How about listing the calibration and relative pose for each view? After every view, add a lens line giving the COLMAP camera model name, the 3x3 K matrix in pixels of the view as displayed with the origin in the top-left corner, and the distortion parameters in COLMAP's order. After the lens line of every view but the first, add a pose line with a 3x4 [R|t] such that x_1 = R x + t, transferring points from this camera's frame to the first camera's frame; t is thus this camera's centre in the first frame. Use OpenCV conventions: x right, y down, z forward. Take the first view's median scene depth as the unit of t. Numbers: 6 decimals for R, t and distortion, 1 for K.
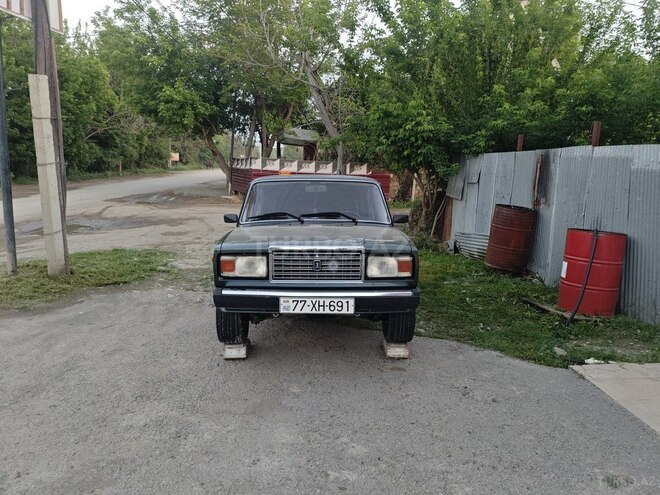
lens RADIAL K [[508.0, 0, 330.4], [0, 508.0, 245.4], [0, 0, 1]] dist [0.036331, -0.064180]
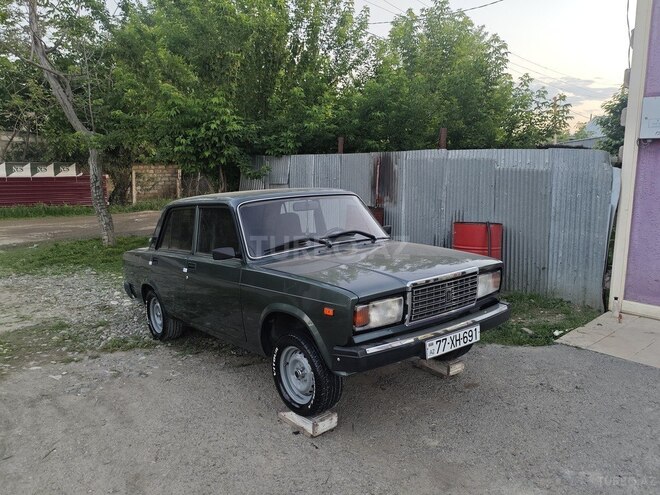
lens RADIAL K [[508.0, 0, 328.5], [0, 508.0, 243.5], [0, 0, 1]] dist [0.036331, -0.064180]
pose [[0.799033, -0.119599, 0.589272, -0.454299], [0.115048, 0.992322, 0.045401, -0.074521], [-0.590178, 0.031518, 0.806658, 0.262452]]
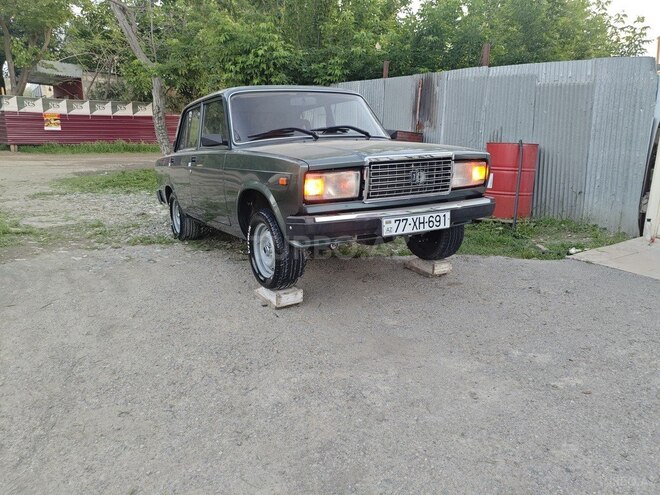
lens RADIAL K [[508.0, 0, 328.6], [0, 508.0, 245.1], [0, 0, 1]] dist [0.036331, -0.064180]
pose [[0.885041, -0.130806, 0.446757, -0.360436], [0.086165, 0.989158, 0.118919, 0.024815], [-0.457468, -0.066754, 0.886717, 0.186193]]
